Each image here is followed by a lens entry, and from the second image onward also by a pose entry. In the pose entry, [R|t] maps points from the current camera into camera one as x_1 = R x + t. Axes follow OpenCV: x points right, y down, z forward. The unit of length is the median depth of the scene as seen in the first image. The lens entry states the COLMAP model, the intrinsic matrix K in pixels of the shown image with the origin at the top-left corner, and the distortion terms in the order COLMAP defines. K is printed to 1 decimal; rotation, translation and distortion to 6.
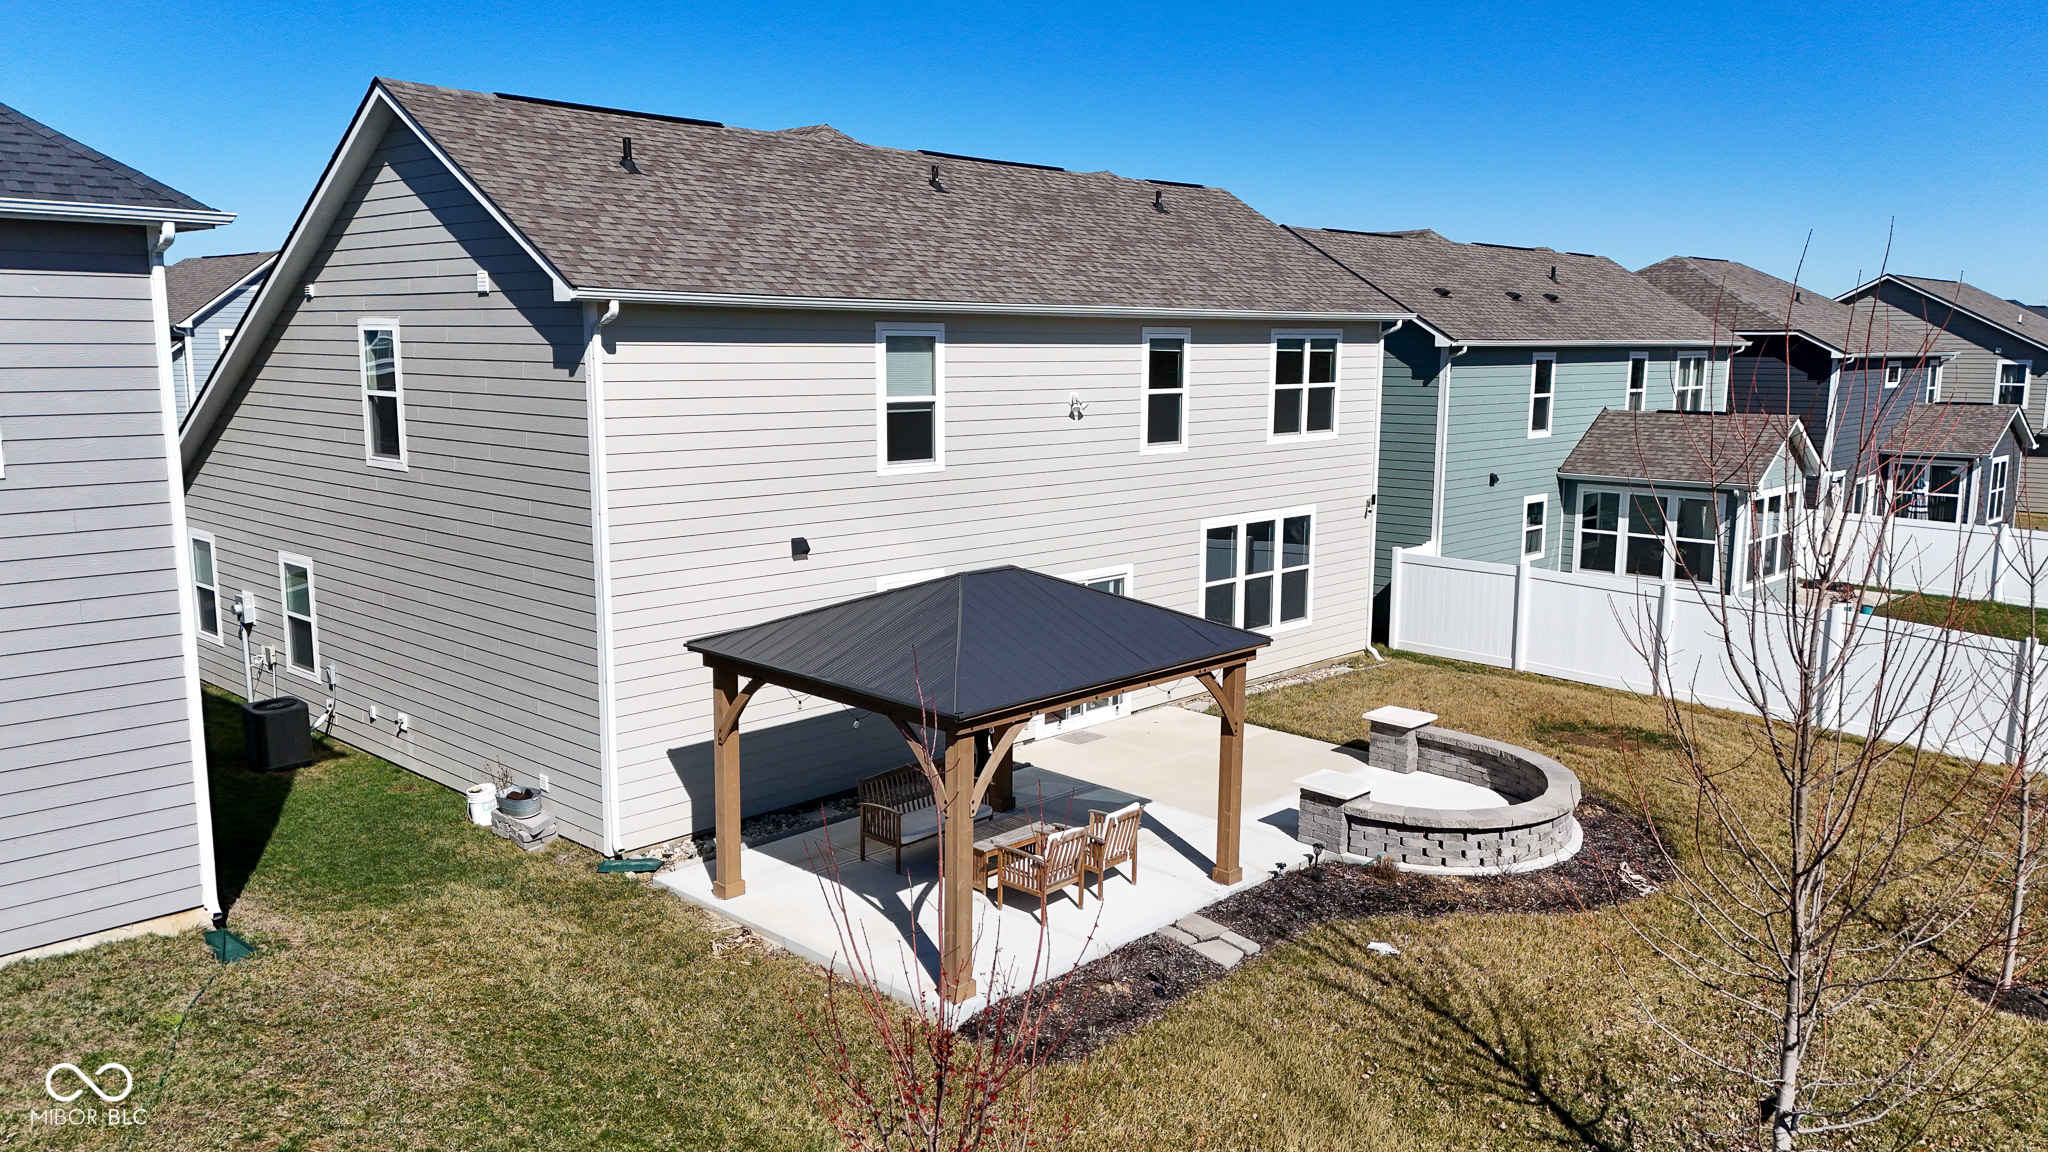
lens RADIAL K [[1501.7, 0, 1032.0], [0, 1501.7, 568.0], [0, 0, 1]] dist [0.065513, -0.042294]
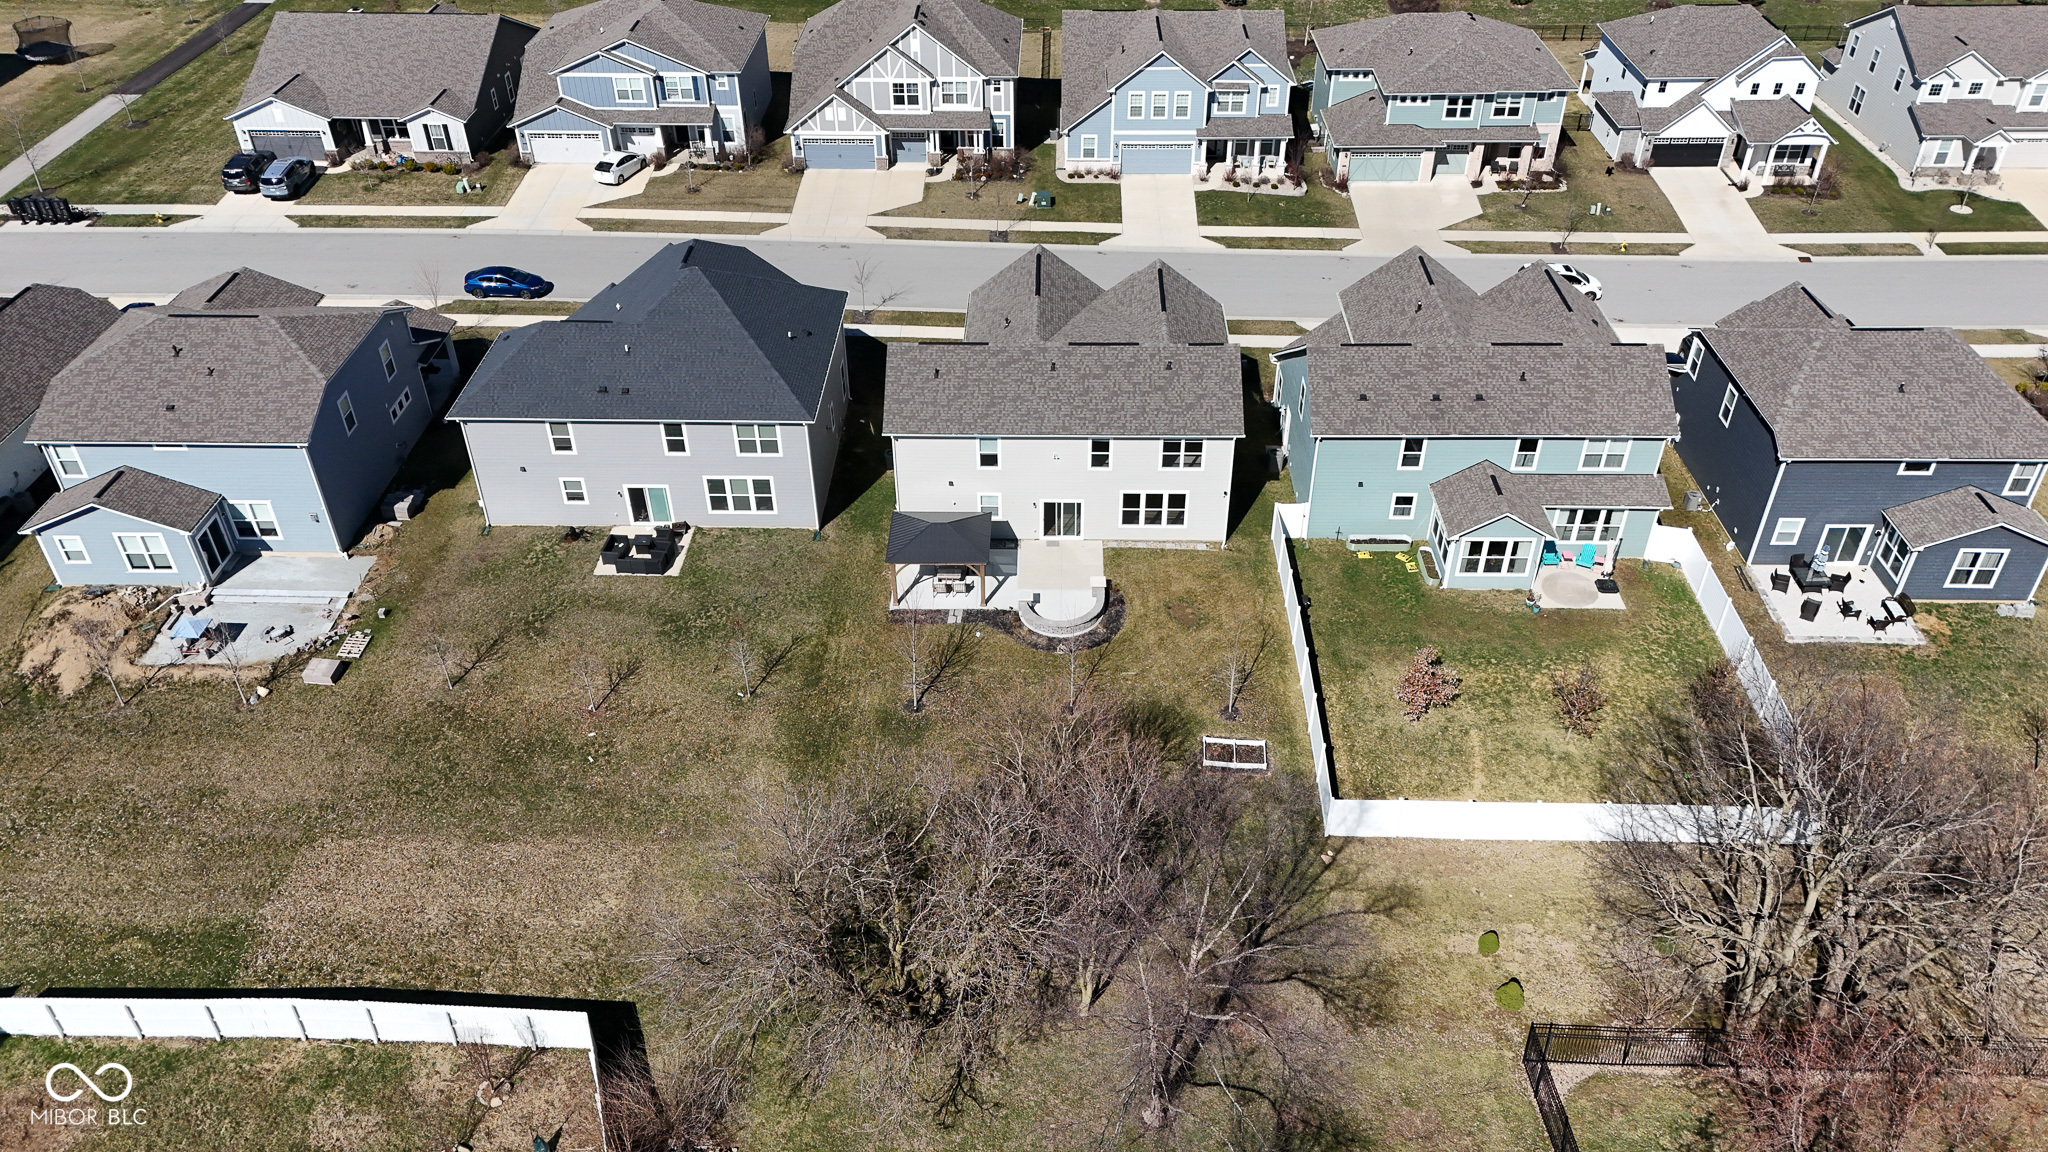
lens RADIAL K [[1508.9, 0, 1029.6], [0, 1508.9, 571.6], [0, 0, 1]] dist [0.086525, -0.083611]
pose [[0.673369, 0.429057, -0.602067, 1.912026], [-0.102743, 0.860773, 0.498511, -1.401444], [0.732133, -0.273824, 0.623700, -1.065503]]
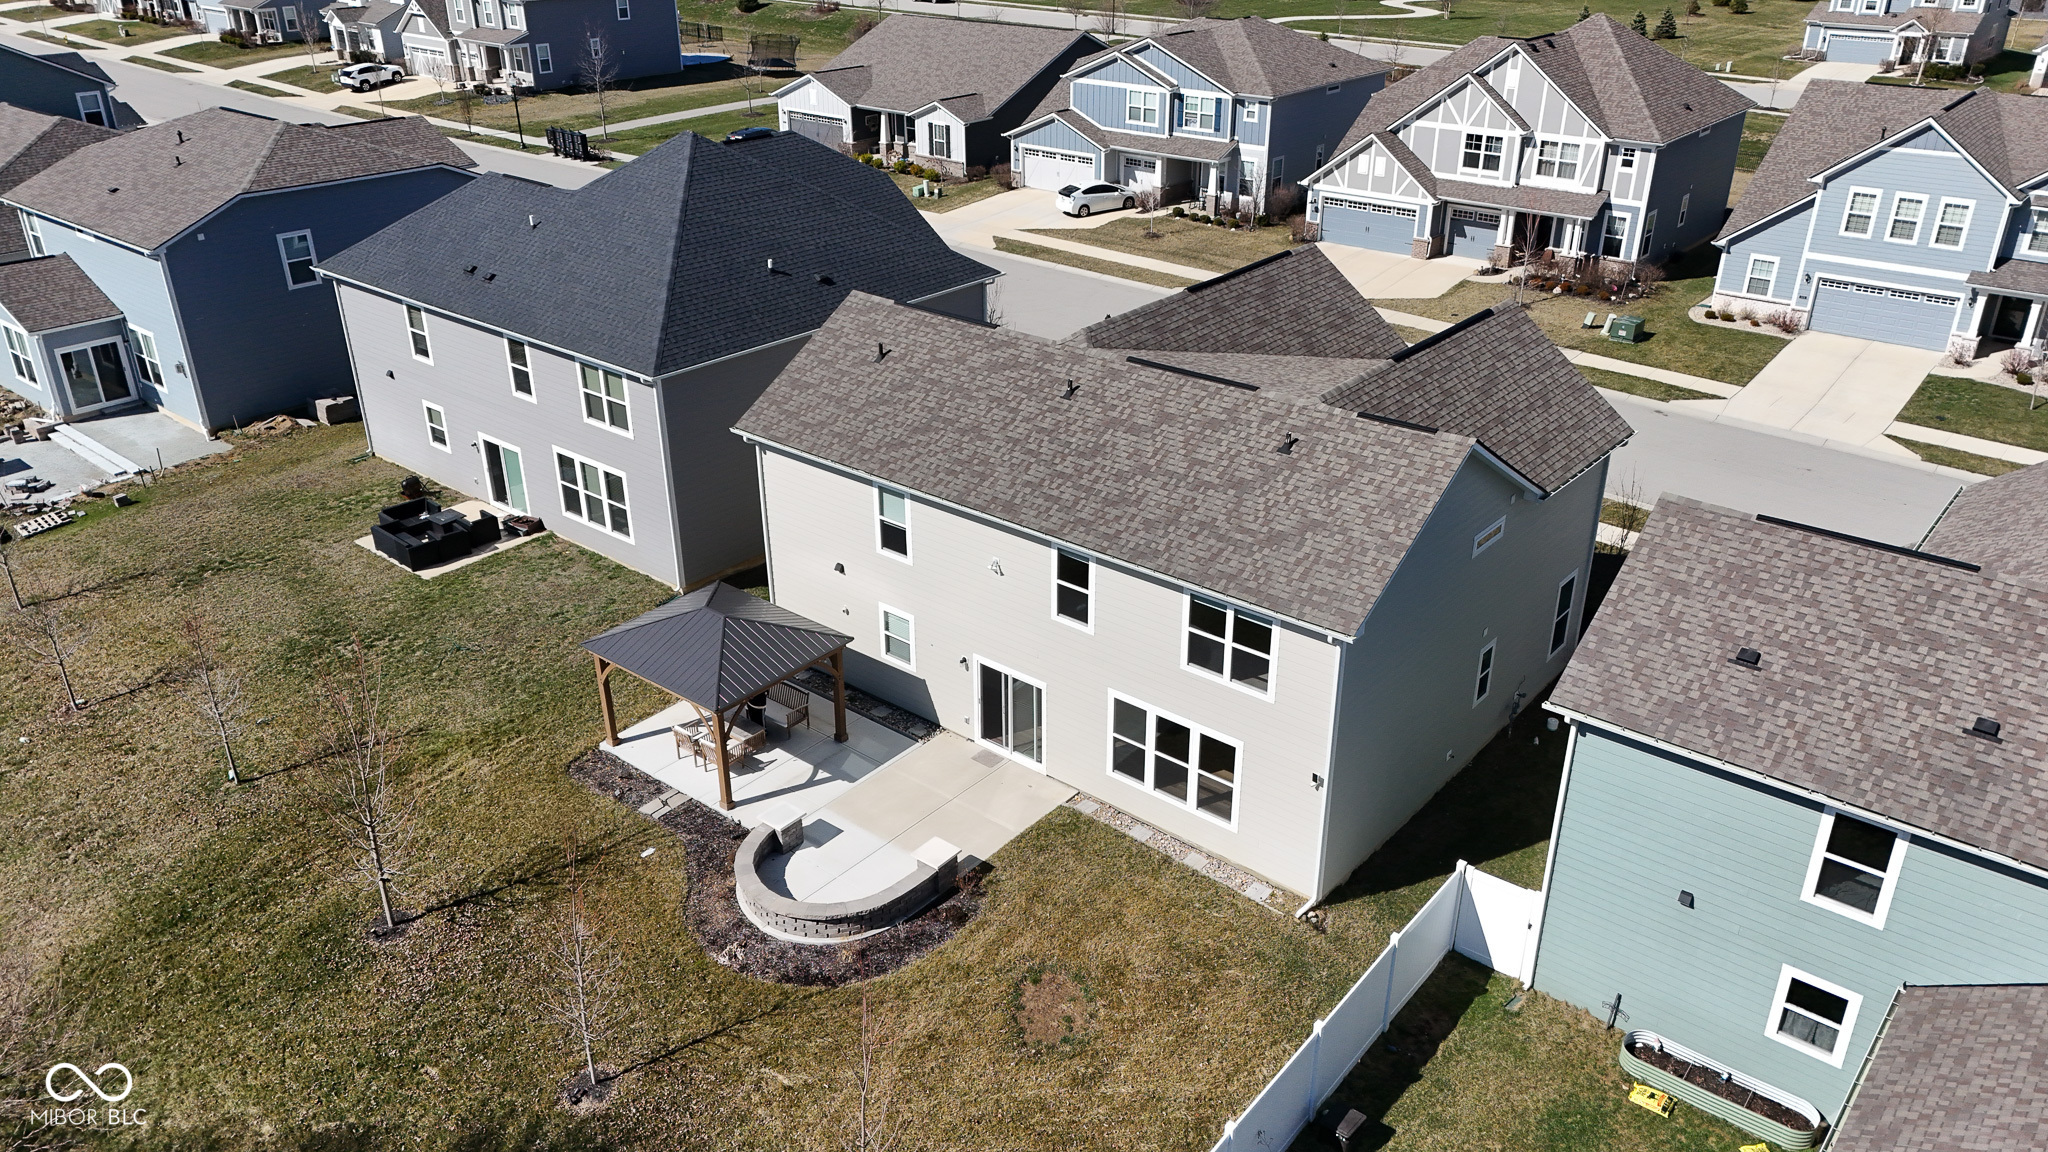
lens RADIAL K [[1501.7, 0, 1032.0], [0, 1501.7, 568.0], [0, 0, 1]] dist [0.065513, -0.042294]
pose [[0.066823, 0.428326, -0.901150, 1.278950], [-0.148894, 0.897337, 0.415472, -0.678745], [0.986593, 0.106413, 0.123738, 0.783476]]
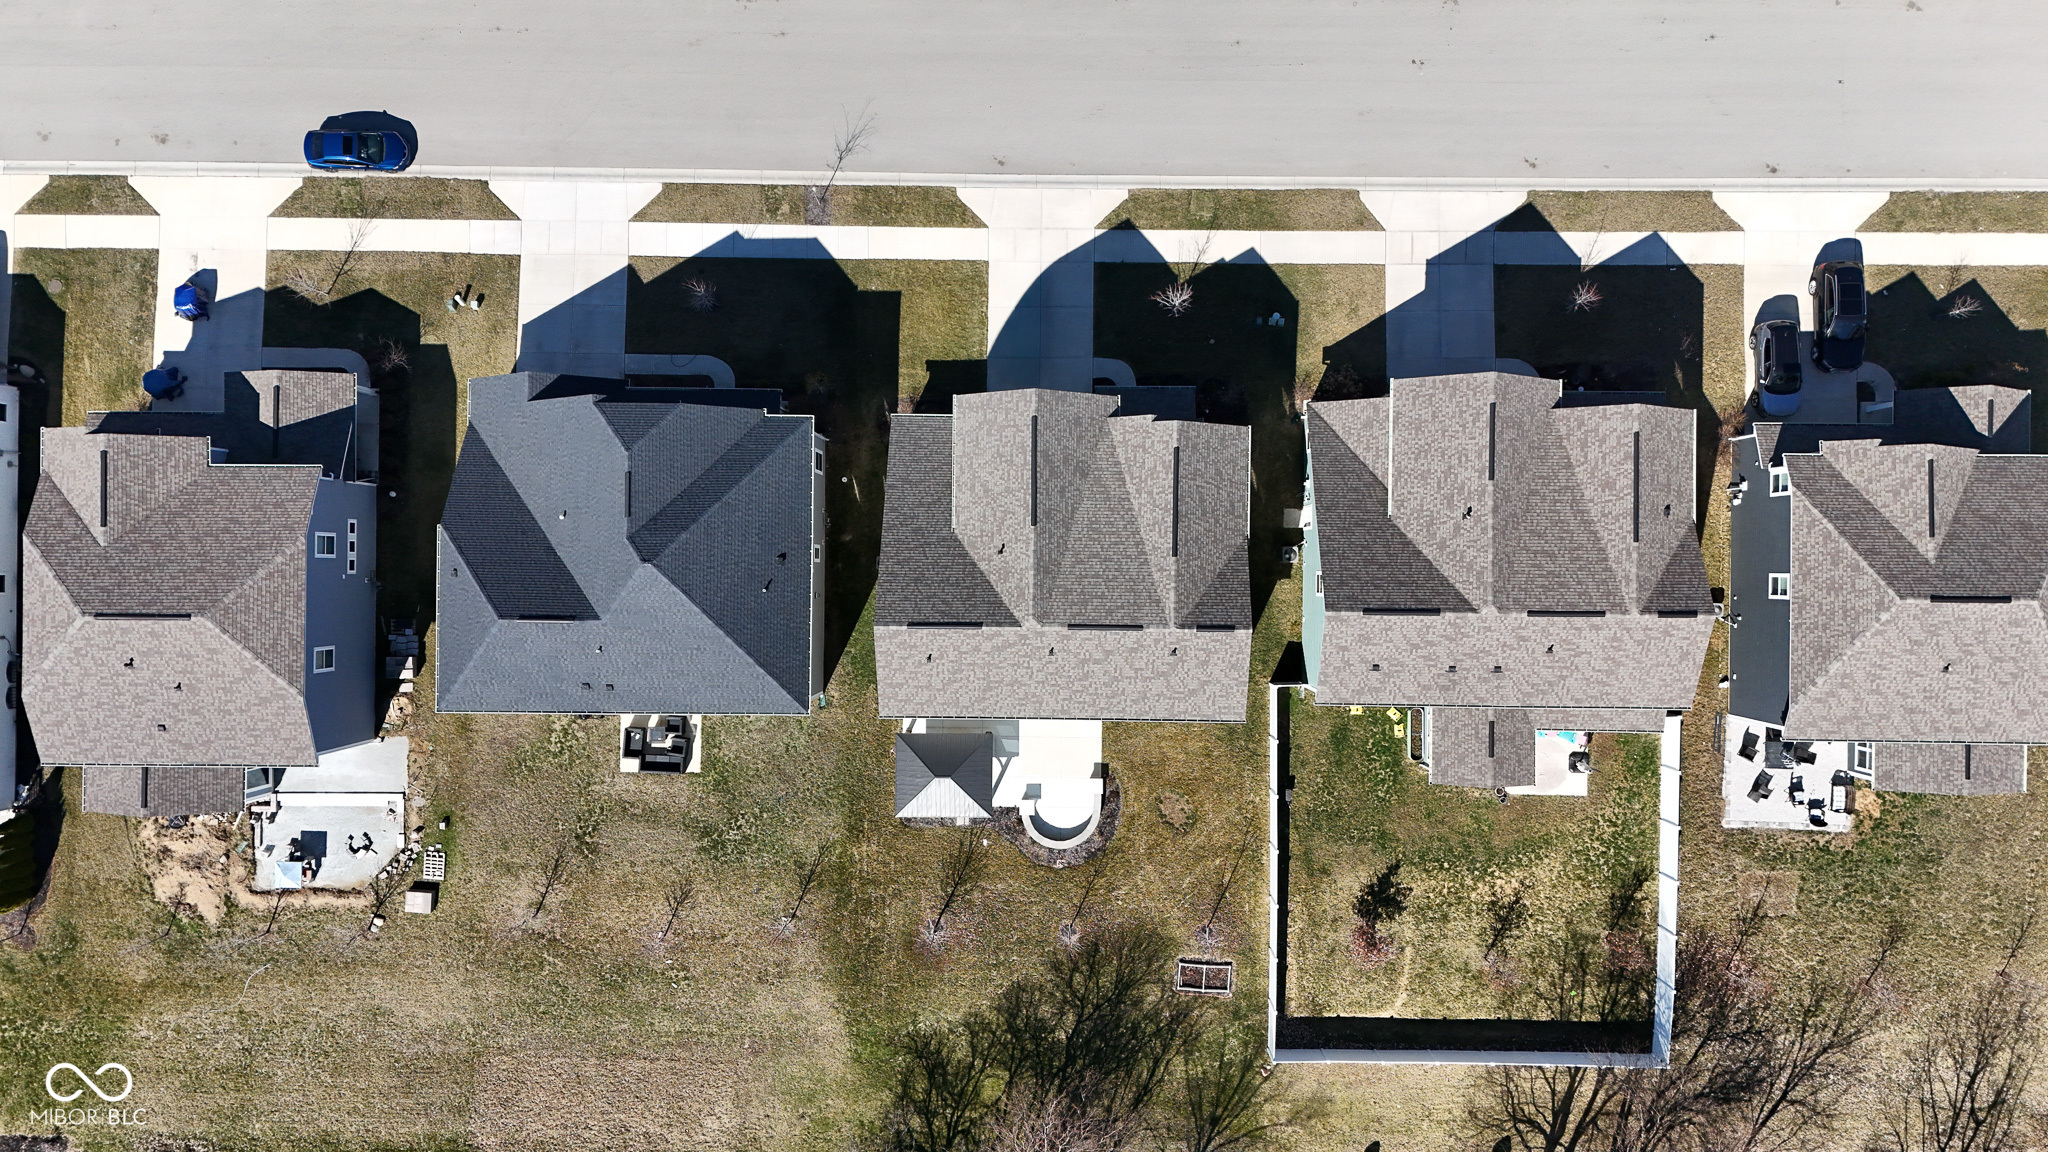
lens RADIAL K [[1508.9, 0, 1029.6], [0, 1508.9, 571.6], [0, 0, 1]] dist [0.086525, -0.083611]
pose [[0.681169, 0.731830, -0.020828, -0.142708], [-0.082232, 0.104746, 0.991093, -3.100209], [0.727494, -0.673389, 0.131530, 0.673191]]
